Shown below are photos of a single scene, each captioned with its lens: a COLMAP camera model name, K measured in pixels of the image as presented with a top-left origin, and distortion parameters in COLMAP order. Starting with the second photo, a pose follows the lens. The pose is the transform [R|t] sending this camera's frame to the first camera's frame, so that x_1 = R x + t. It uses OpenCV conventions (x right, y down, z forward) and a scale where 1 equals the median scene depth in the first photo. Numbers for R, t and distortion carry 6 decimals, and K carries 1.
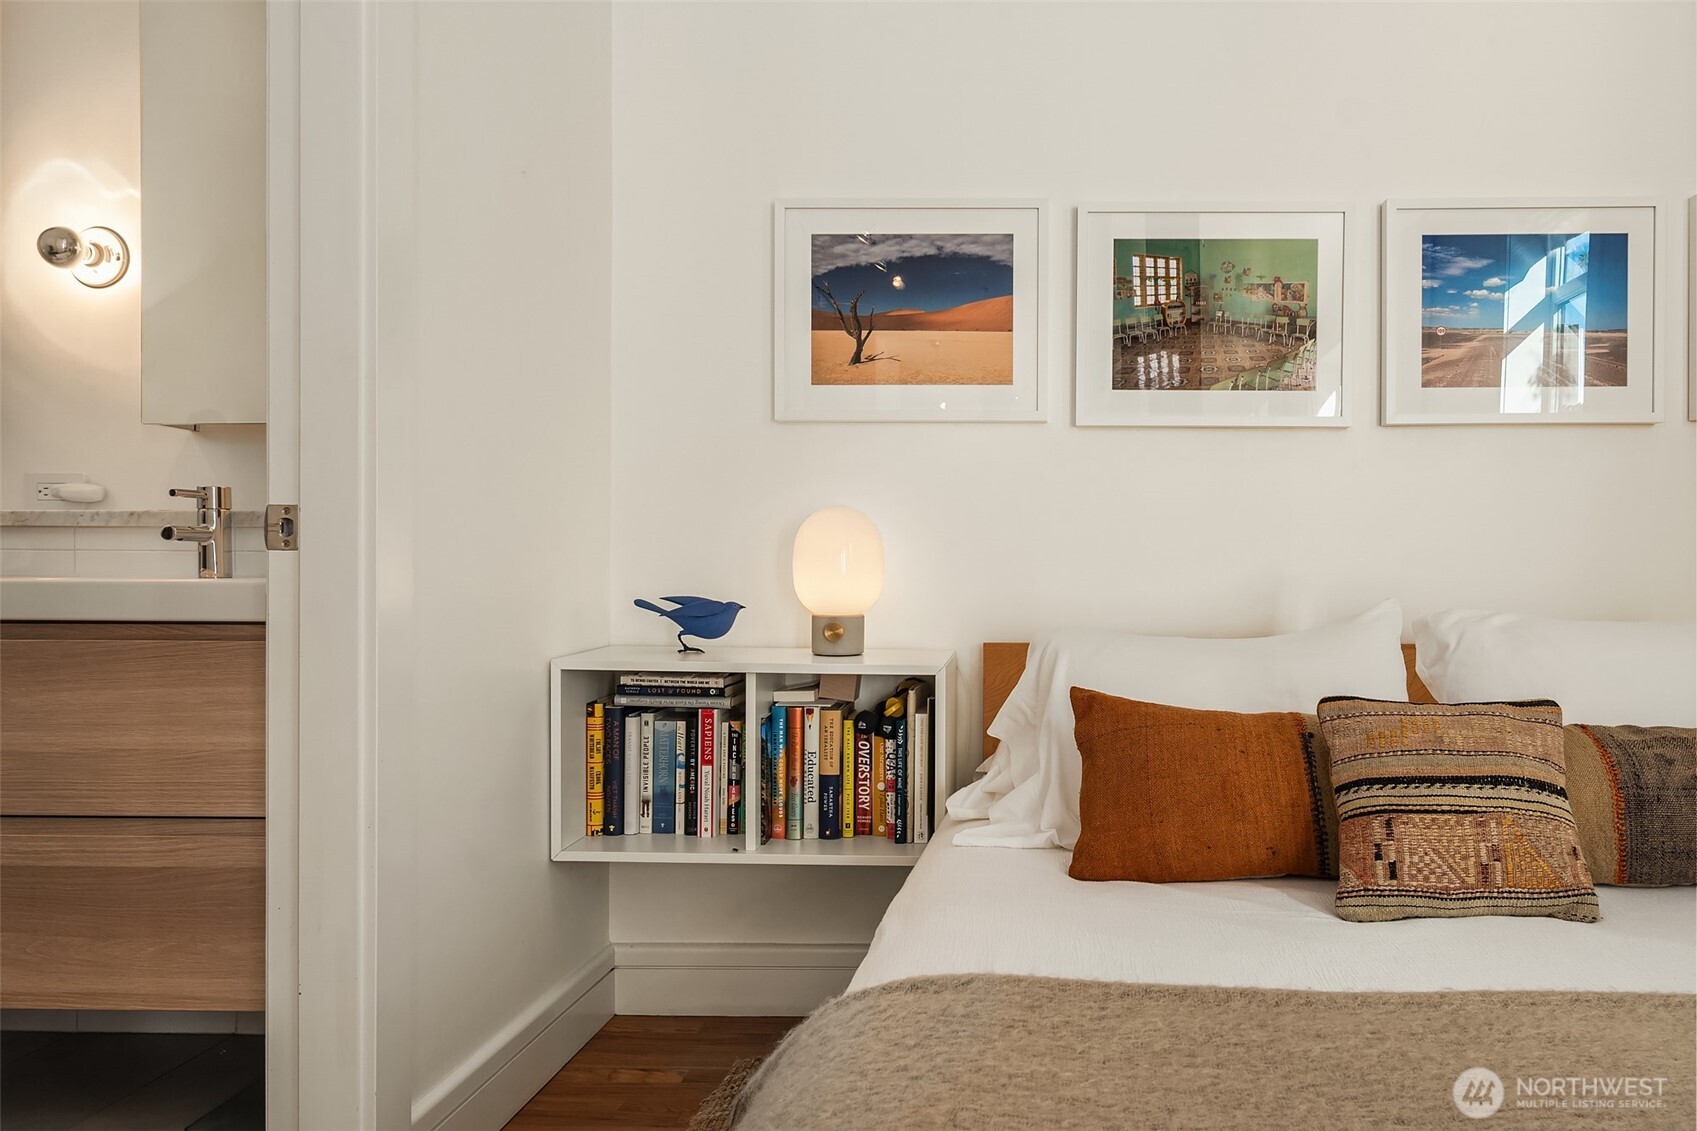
lens RADIAL K [[1581.5, 0, 850.2], [0, 1581.5, 516.5], [0, 0, 1]] dist [0.004311, 0.003564]
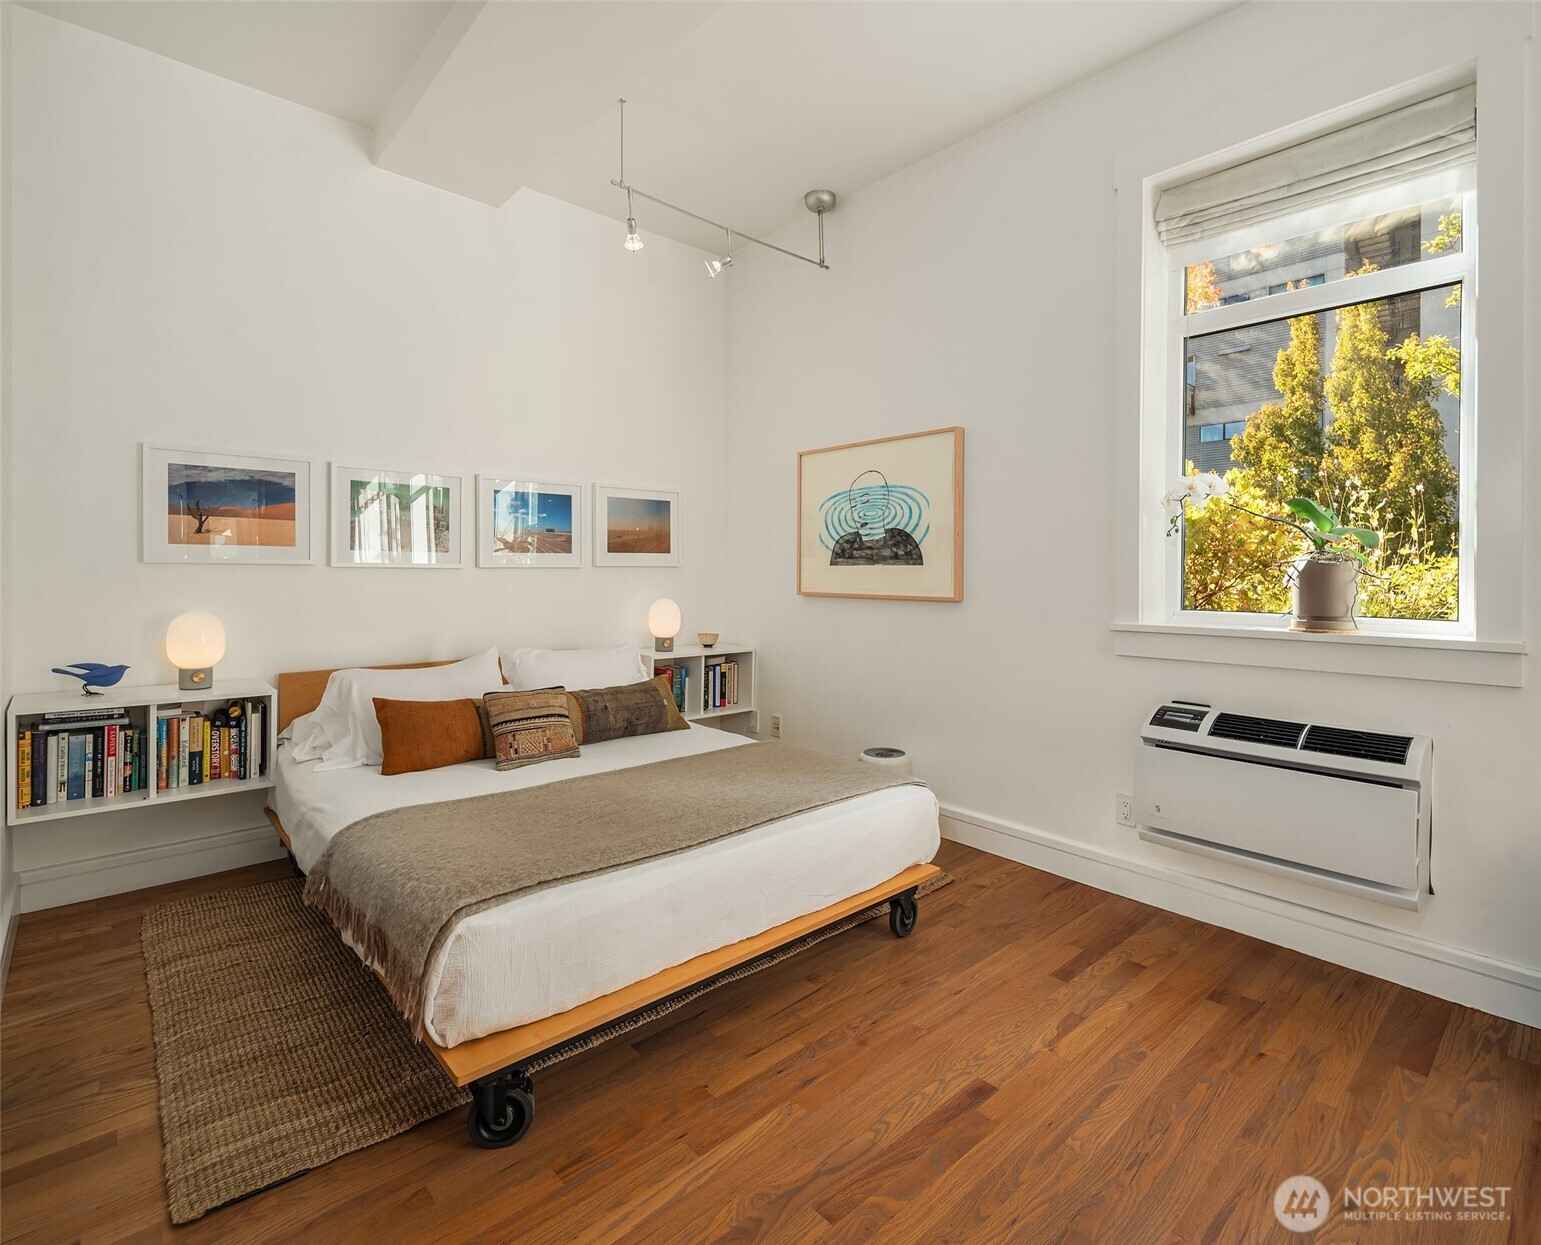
lens RADIAL K [[740.3, 0, 772.5], [0, 740.3, 578.1], [0, 0, 1]] dist [0.000605, -0.000664]
pose [[0.741870, -0.005017, 0.670525, -0.095141], [0.010317, 0.999939, -0.003934, -0.037352], [-0.670464, 0.009836, 0.741876, -0.146406]]
